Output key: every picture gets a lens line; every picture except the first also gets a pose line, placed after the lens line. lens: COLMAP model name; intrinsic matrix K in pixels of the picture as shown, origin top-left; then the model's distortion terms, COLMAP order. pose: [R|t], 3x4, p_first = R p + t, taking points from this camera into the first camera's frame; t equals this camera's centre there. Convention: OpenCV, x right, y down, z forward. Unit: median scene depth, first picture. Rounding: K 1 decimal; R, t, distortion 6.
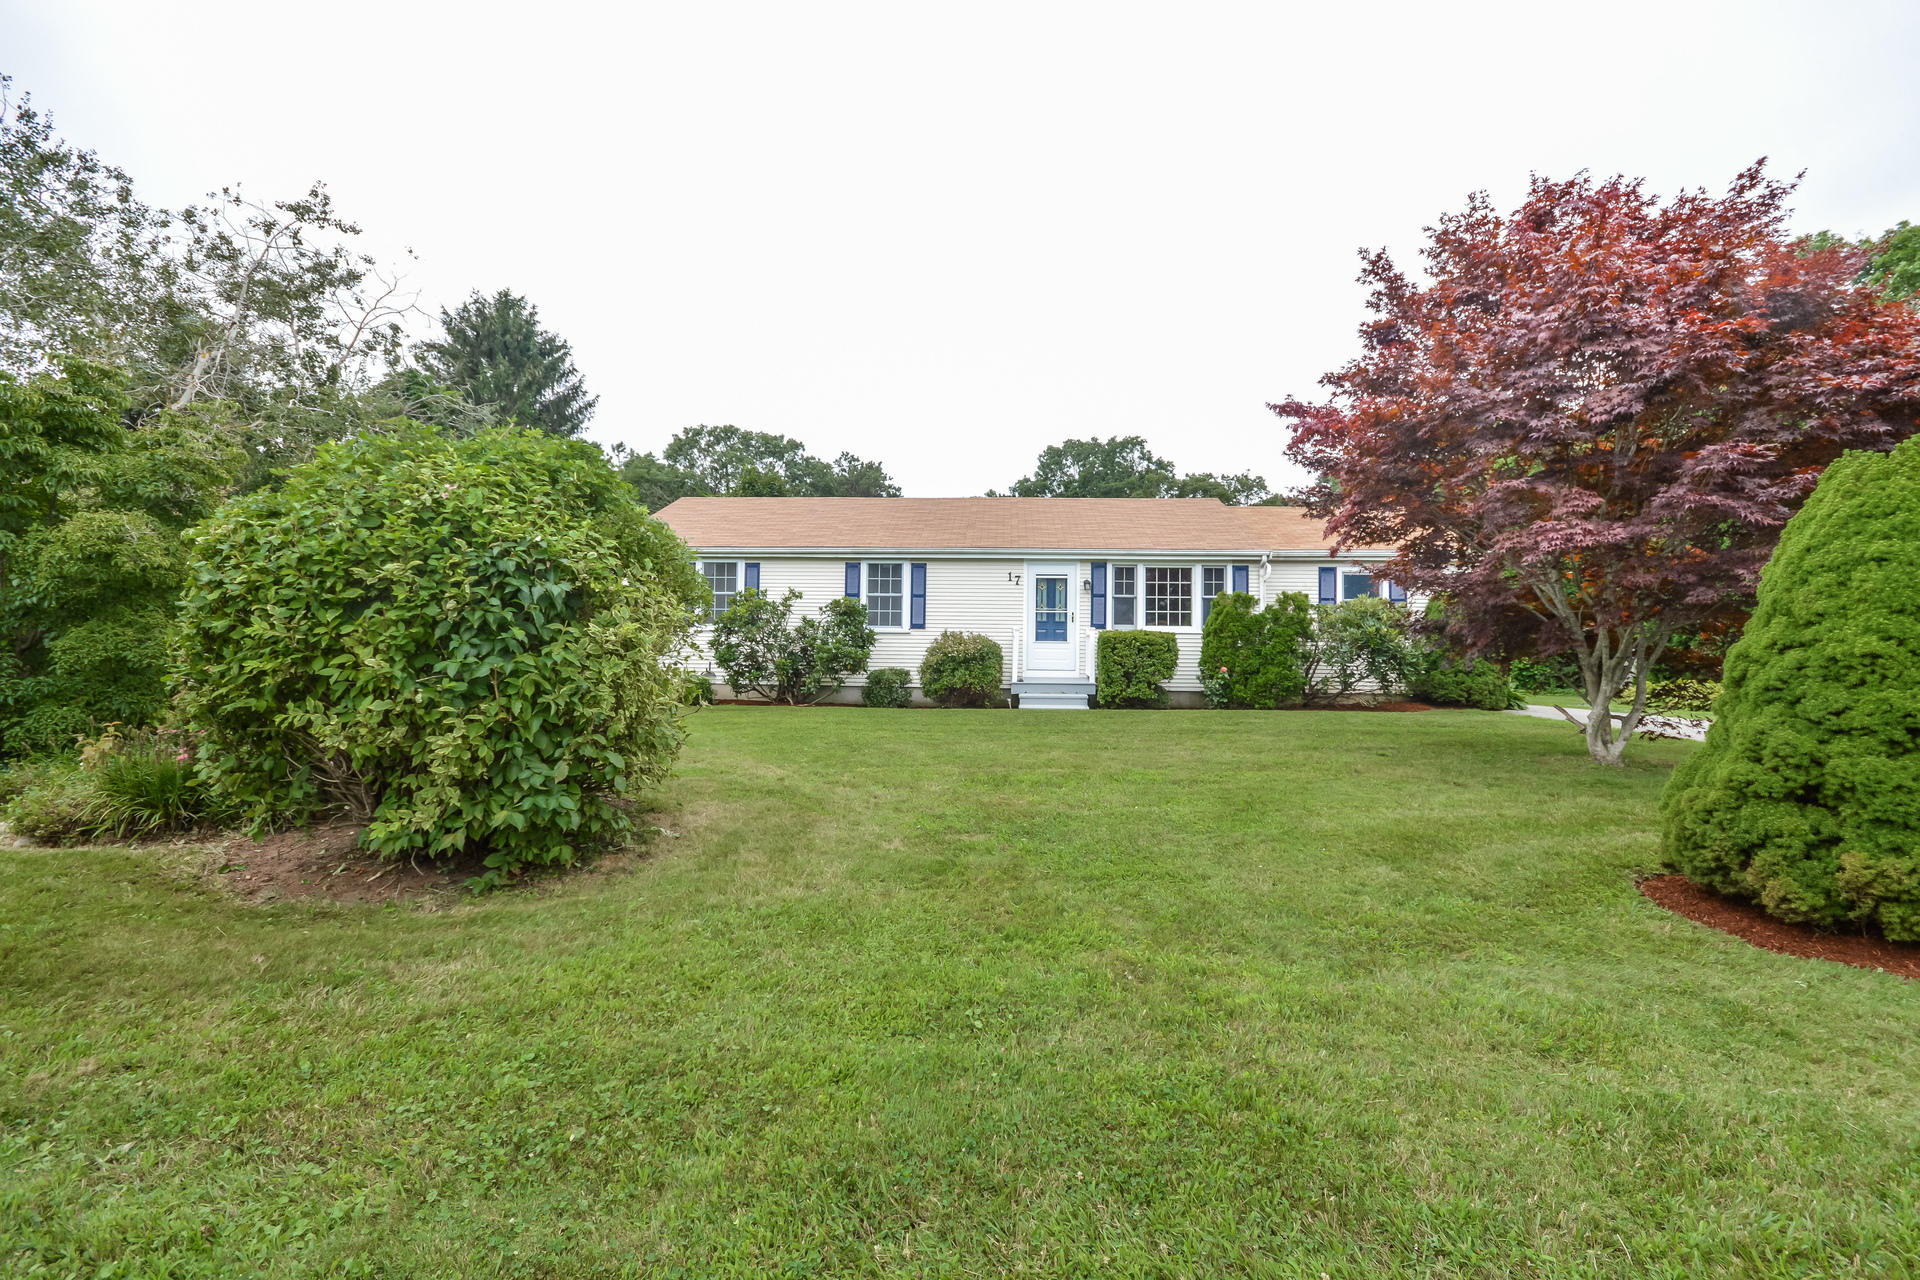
lens RADIAL K [[841.2, 0, 960.6], [0, 841.2, 664.0], [0, 0, 1]] dist [-0.000684, -0.000048]
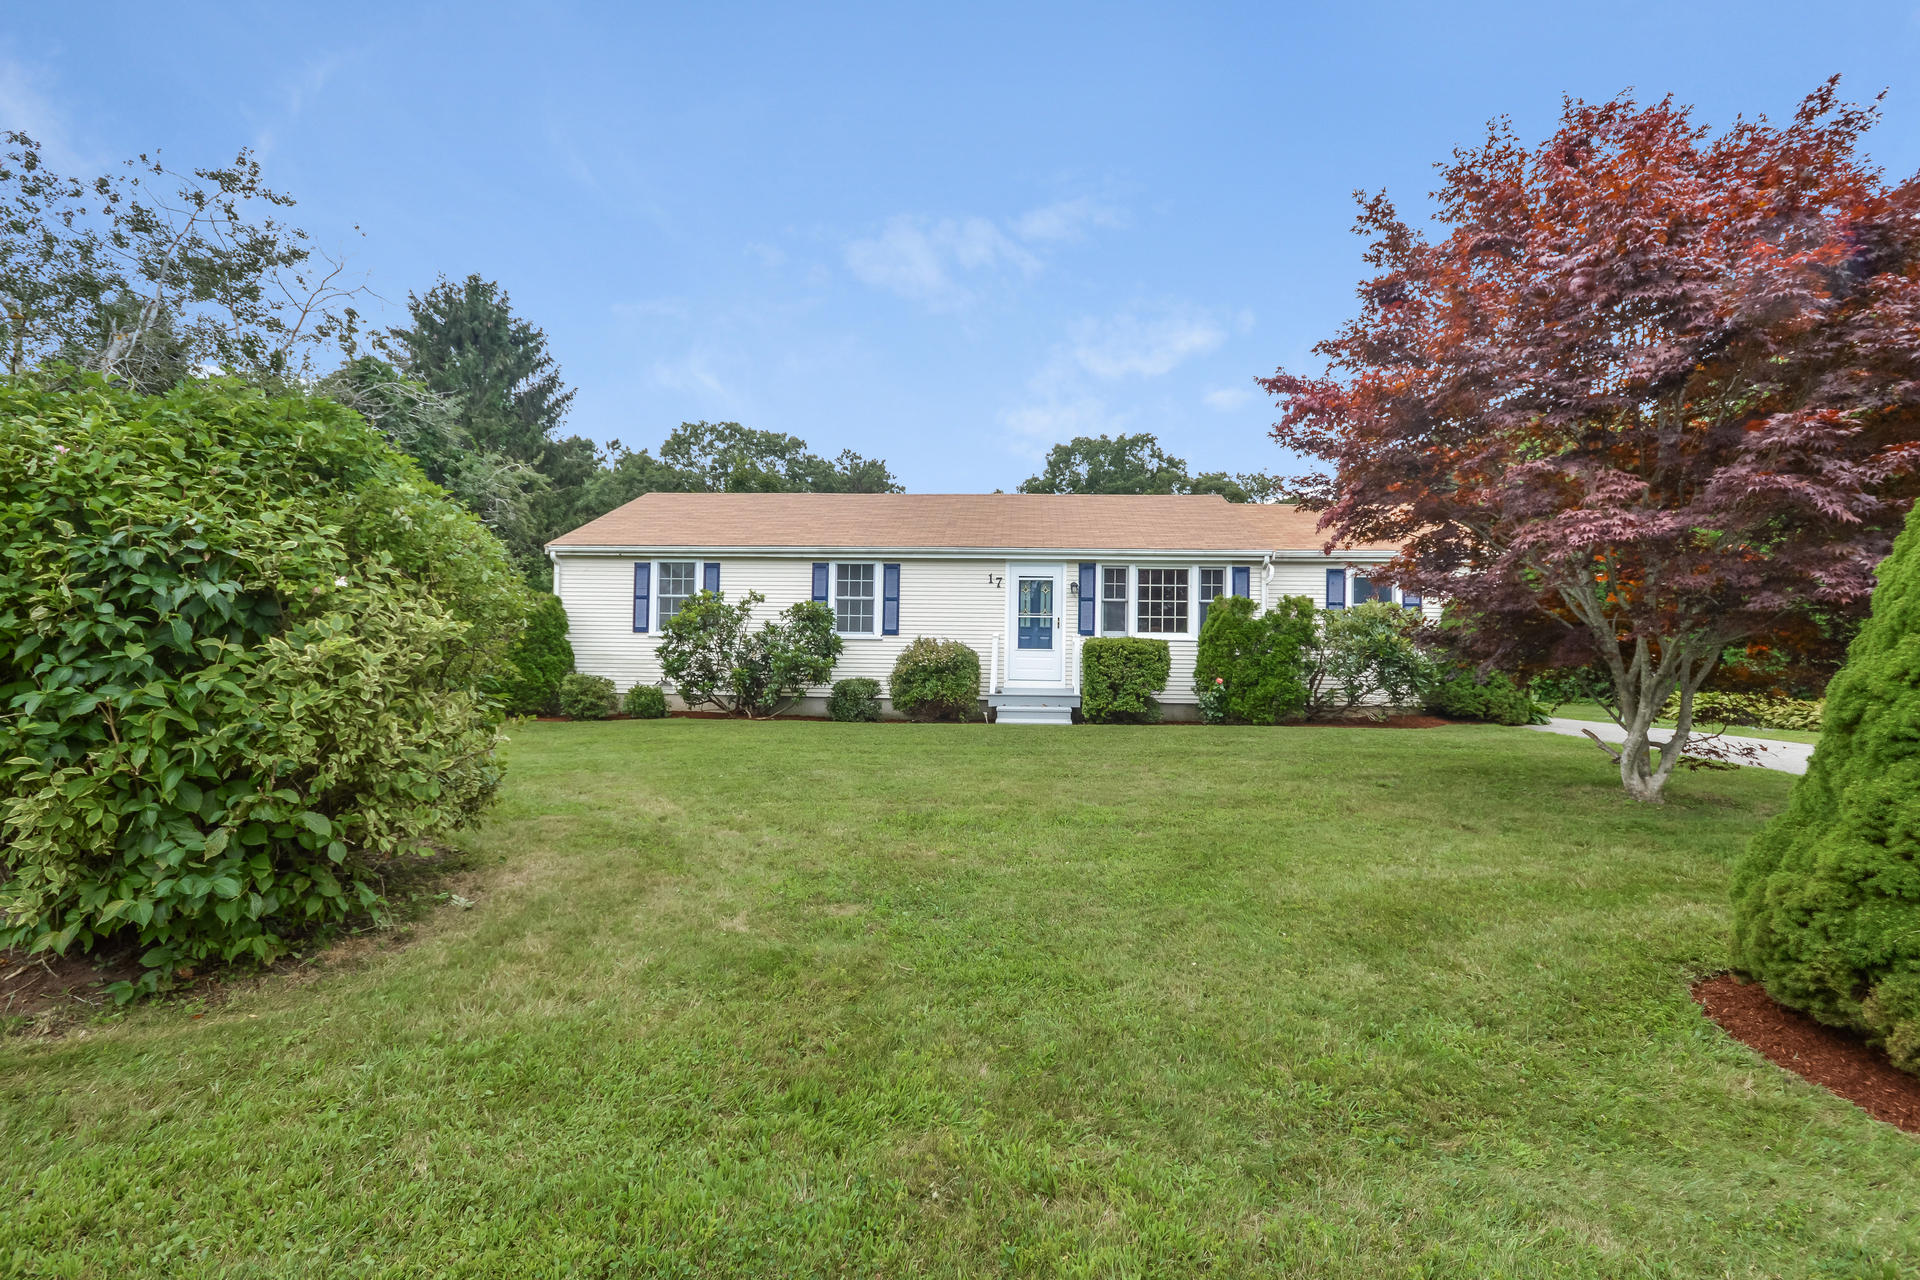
lens RADIAL K [[853.2, 0, 979.5], [0, 853.2, 679.0], [0, 0, 1]] dist [0.002838, -0.005799]
pose [[0.999993, 0.001734, 0.003179, 0.049763], [-0.001775, 0.999916, 0.012847, -0.006751], [-0.003156, -0.012852, 0.999912, 0.074791]]
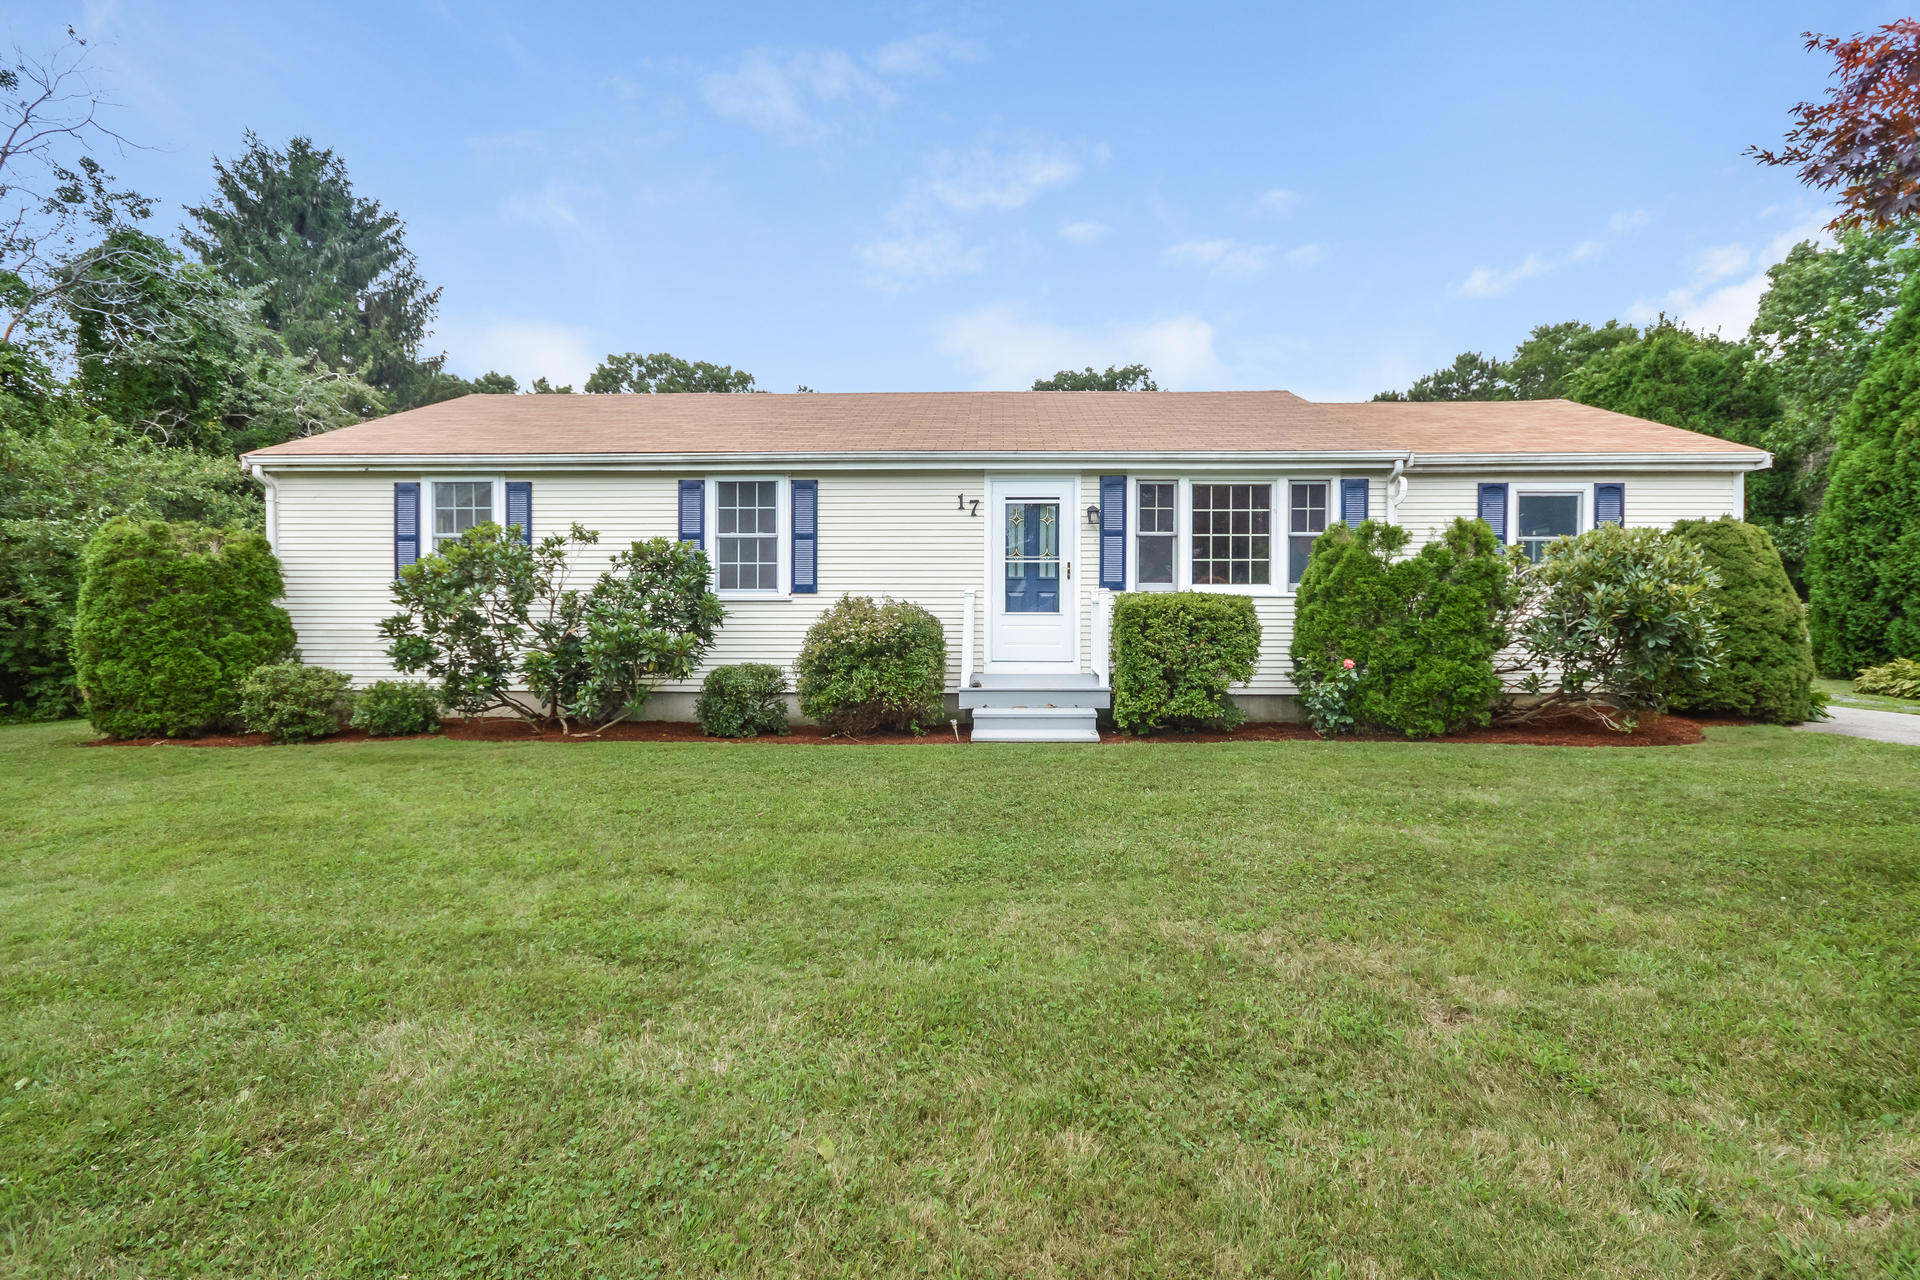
lens RADIAL K [[853.2, 0, 979.5], [0, 853.2, 679.0], [0, 0, 1]] dist [0.002838, -0.005799]
pose [[0.999522, -0.012596, 0.028218, 0.060741], [0.010874, 0.998118, 0.060354, -0.019266], [-0.028925, -0.060018, 0.997778, 0.458612]]
